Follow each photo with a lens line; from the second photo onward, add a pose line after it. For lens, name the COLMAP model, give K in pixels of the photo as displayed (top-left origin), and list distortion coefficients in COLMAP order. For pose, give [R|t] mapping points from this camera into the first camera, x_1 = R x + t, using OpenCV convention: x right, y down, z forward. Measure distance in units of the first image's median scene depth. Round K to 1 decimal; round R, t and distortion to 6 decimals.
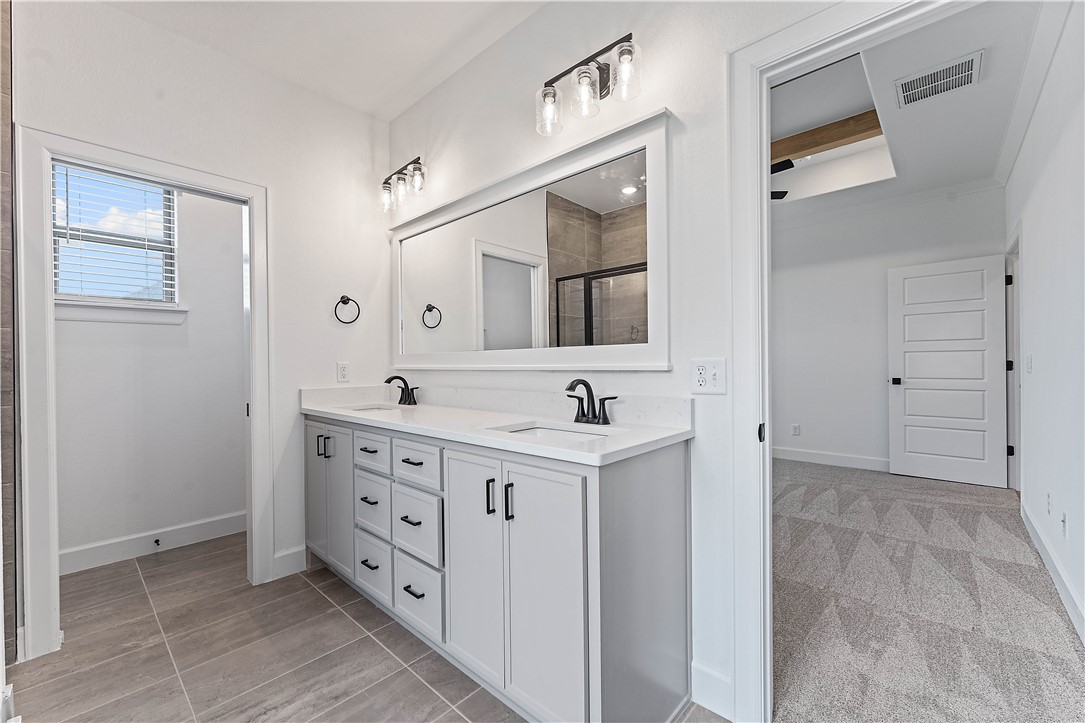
lens RADIAL K [[447.2, 0, 542.5], [0, 447.2, 361.5], [0, 0, 1]] dist [-0.066176, 0.061463]
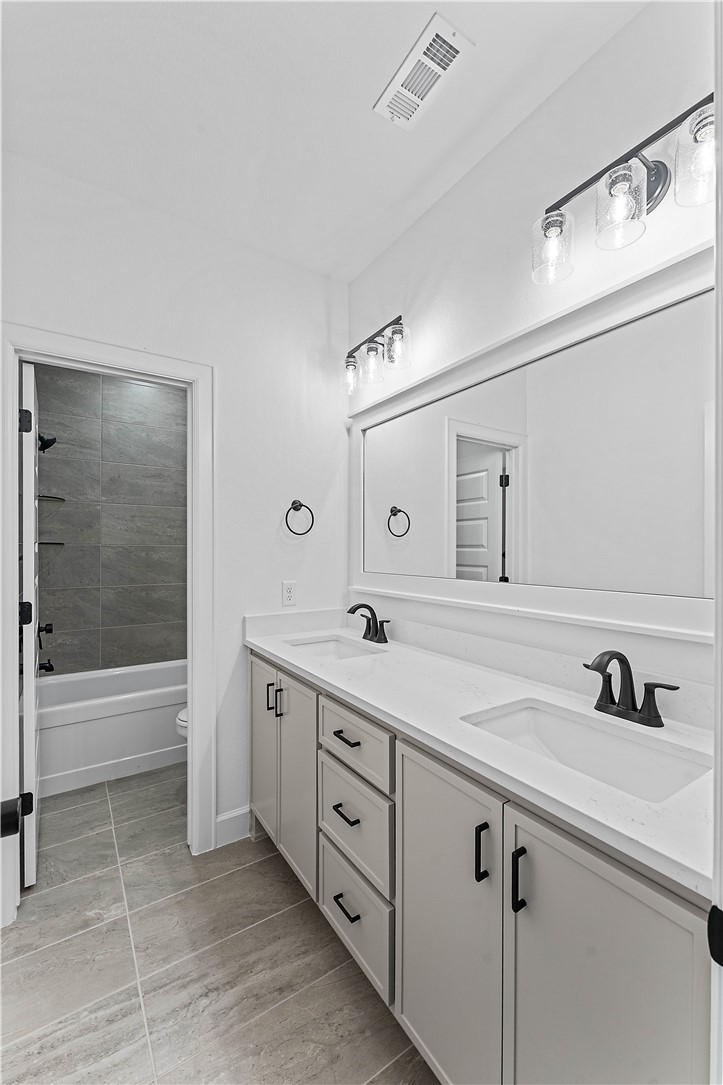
lens RADIAL K [[451.3, 0, 366.3], [0, 451.3, 538.0], [0, 0, 1]] dist [-0.001312, 0.000162]
pose [[0.975563, 0.000927, -0.219720, -0.144237], [-0.004755, 0.999846, -0.016892, -0.068909], [0.219670, 0.017523, 0.975417, 0.223294]]
